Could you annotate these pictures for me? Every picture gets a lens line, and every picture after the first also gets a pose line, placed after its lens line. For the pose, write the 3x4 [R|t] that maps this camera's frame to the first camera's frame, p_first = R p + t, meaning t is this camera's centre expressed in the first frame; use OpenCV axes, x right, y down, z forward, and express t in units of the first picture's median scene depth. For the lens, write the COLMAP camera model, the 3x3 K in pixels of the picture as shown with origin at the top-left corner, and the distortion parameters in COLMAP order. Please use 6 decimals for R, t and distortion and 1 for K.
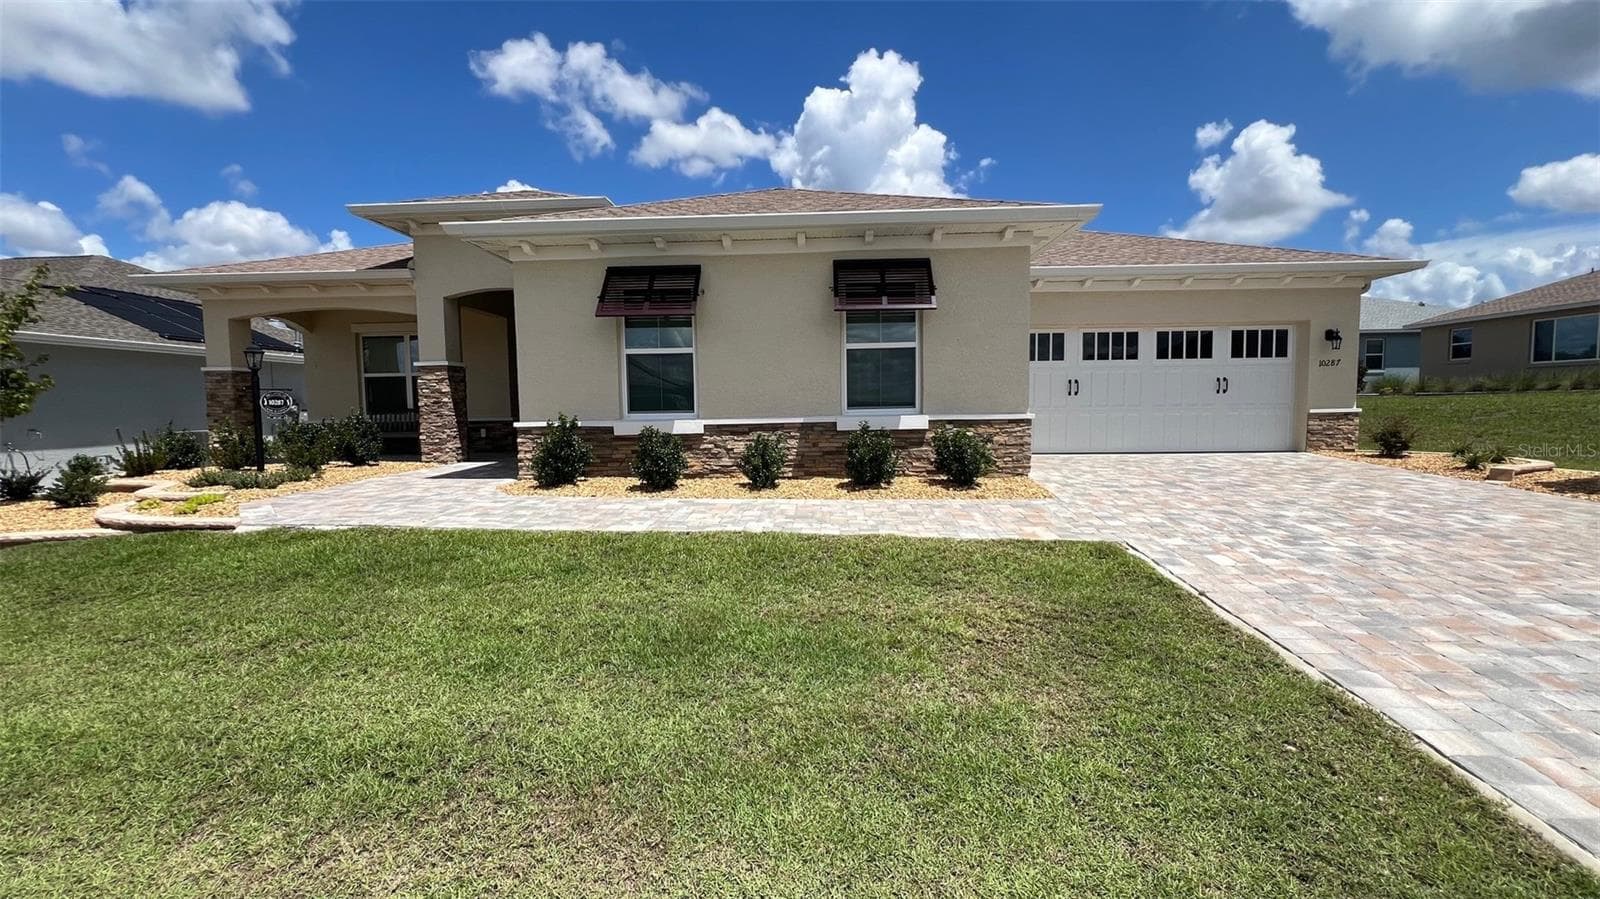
lens RADIAL K [[642.4, 0, 784.4], [0, 642.4, 450.5], [0, 0, 1]] dist [0.001586, -0.000941]
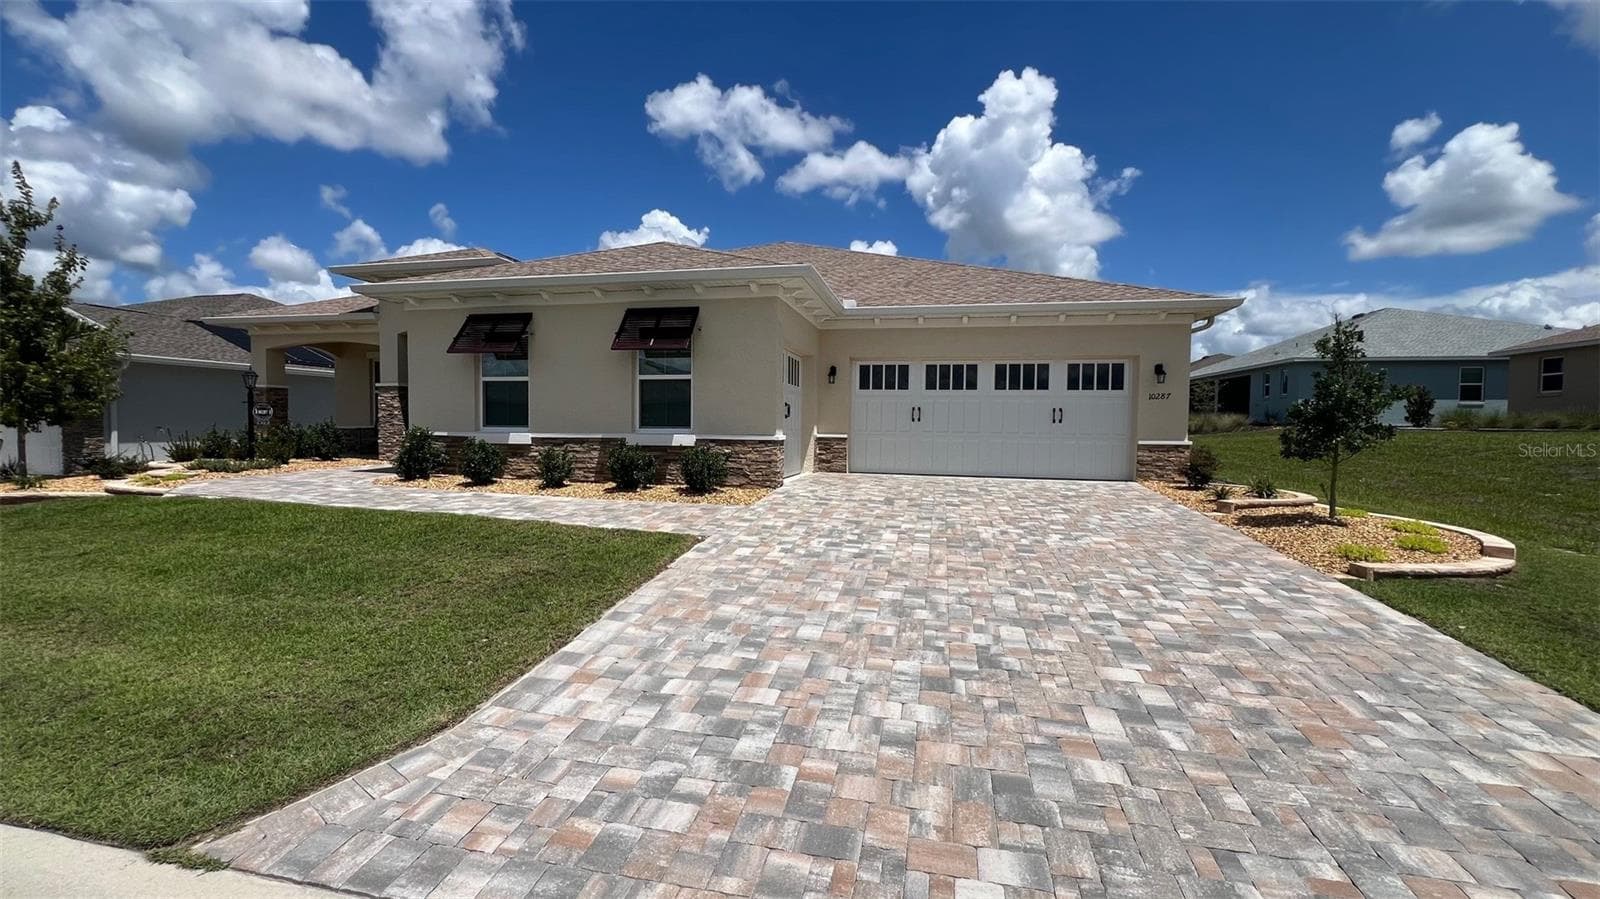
lens RADIAL K [[642.4, 0, 798.6], [0, 642.4, 437.3], [0, 0, 1]] dist [0.001586, -0.000941]
pose [[0.982755, 0.029157, -0.182600, 0.477453], [-0.038109, 0.998228, -0.045709, -0.000861], [0.180943, 0.051879, 0.982124, -0.120180]]
